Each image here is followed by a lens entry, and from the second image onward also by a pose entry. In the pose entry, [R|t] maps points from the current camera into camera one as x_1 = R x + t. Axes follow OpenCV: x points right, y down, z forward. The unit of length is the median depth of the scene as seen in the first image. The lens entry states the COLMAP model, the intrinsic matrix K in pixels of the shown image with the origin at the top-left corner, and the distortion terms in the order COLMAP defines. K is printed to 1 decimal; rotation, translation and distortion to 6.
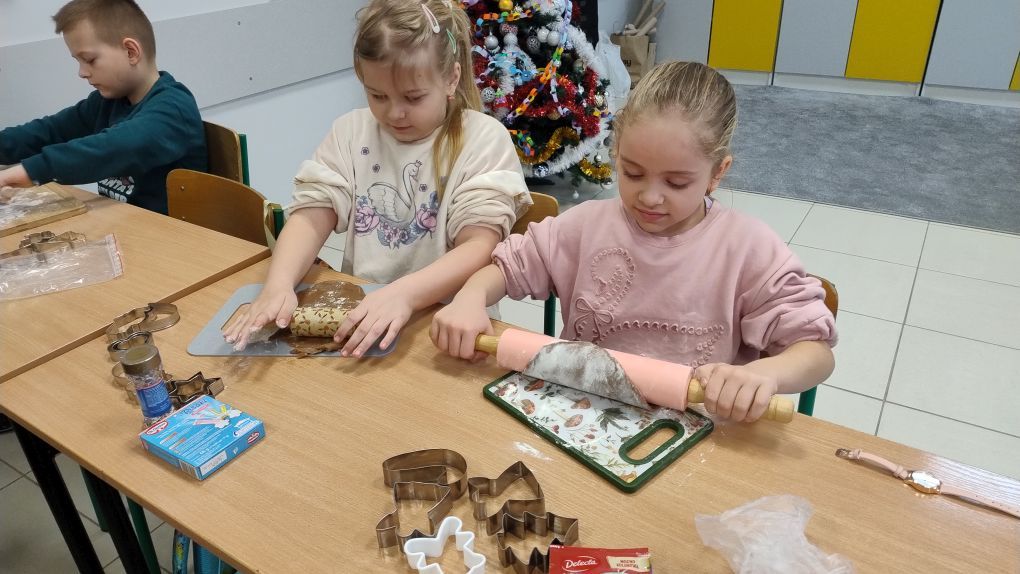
lens RADIAL K [[736.2, 0, 526.1], [0, 736.2, 305.2], [0, 0, 1]] dist [0.040836, -0.045029]
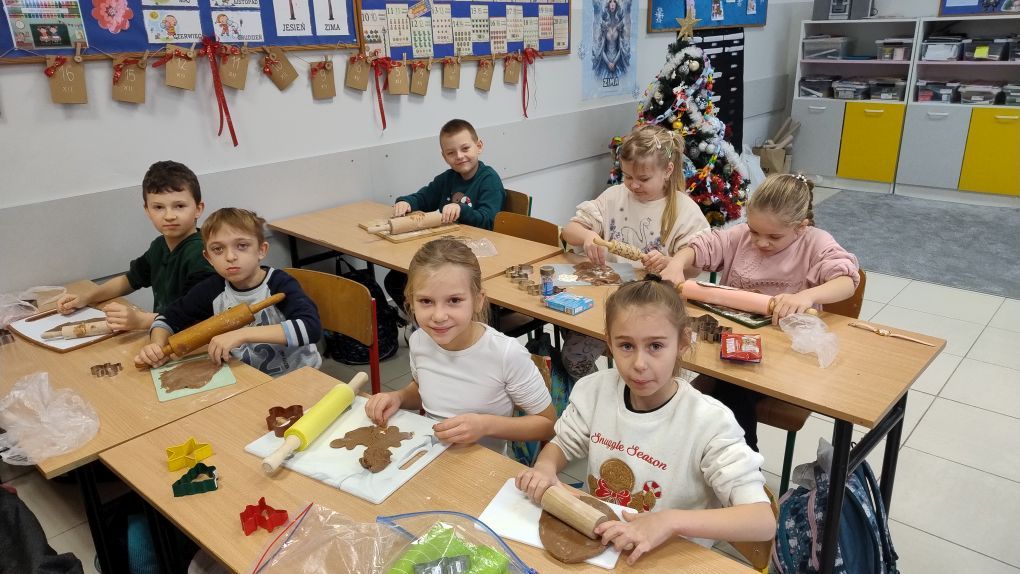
lens RADIAL K [[736.2, 0, 506.5], [0, 736.2, 284.7], [0, 0, 1]] dist [0.040836, -0.045029]
pose [[0.977795, 0.075598, -0.195452, -0.044111], [-0.105168, 0.983732, -0.145638, 0.125961], [0.181263, 0.162960, 0.969839, -0.356851]]
